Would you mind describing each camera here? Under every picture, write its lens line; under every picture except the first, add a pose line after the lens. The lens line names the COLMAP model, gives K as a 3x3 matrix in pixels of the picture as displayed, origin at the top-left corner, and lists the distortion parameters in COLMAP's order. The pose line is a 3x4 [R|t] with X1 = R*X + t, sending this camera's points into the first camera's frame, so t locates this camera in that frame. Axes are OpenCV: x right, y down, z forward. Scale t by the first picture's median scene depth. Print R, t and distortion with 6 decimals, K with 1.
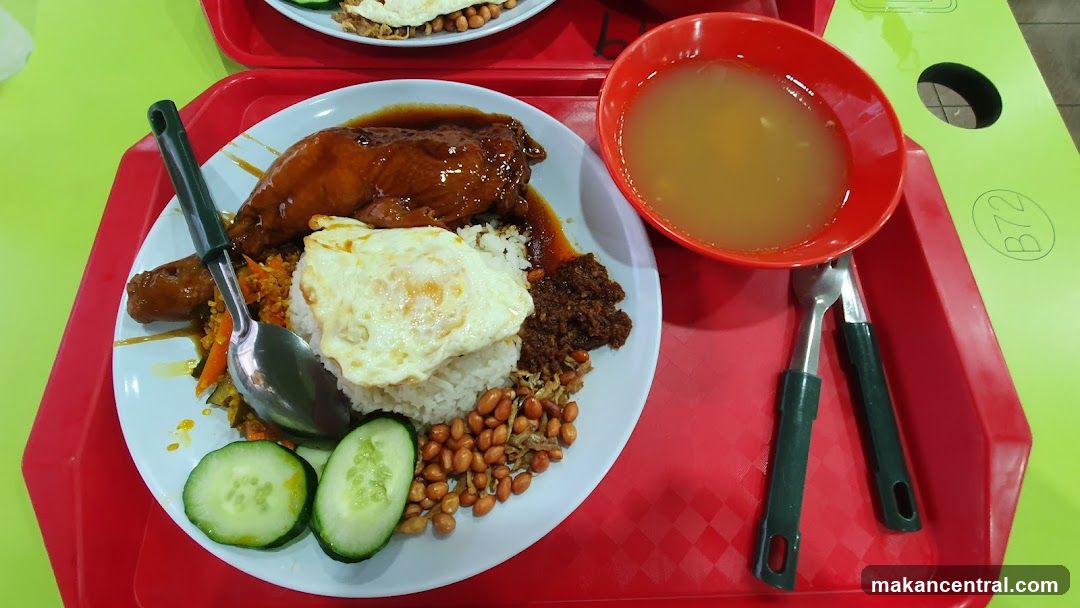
lens RADIAL K [[423.1, 0, 540.0], [0, 423.1, 304.0], [0, 0, 1]] dist [0.000250, -0.000249]
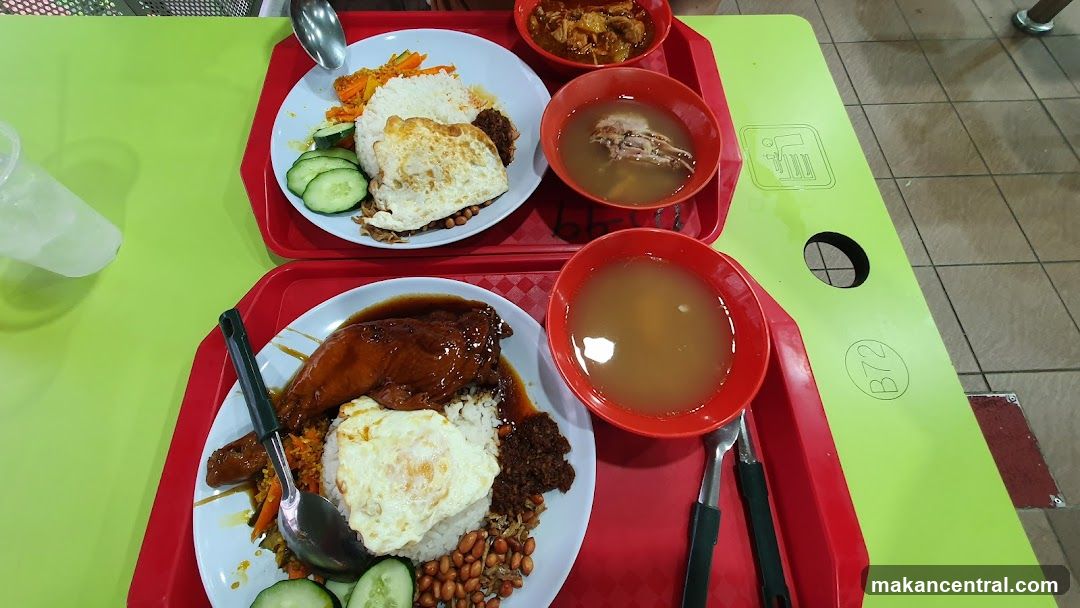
lens RADIAL K [[423.1, 0, 540.0], [0, 423.1, 304.0], [0, 0, 1]] dist [0.000250, -0.000249]
pose [[0.999757, -0.021864, 0.002657, 0.121707], [0.022010, 0.996274, -0.083386, -0.406239], [-0.000824, 0.083424, 0.996514, -0.411172]]
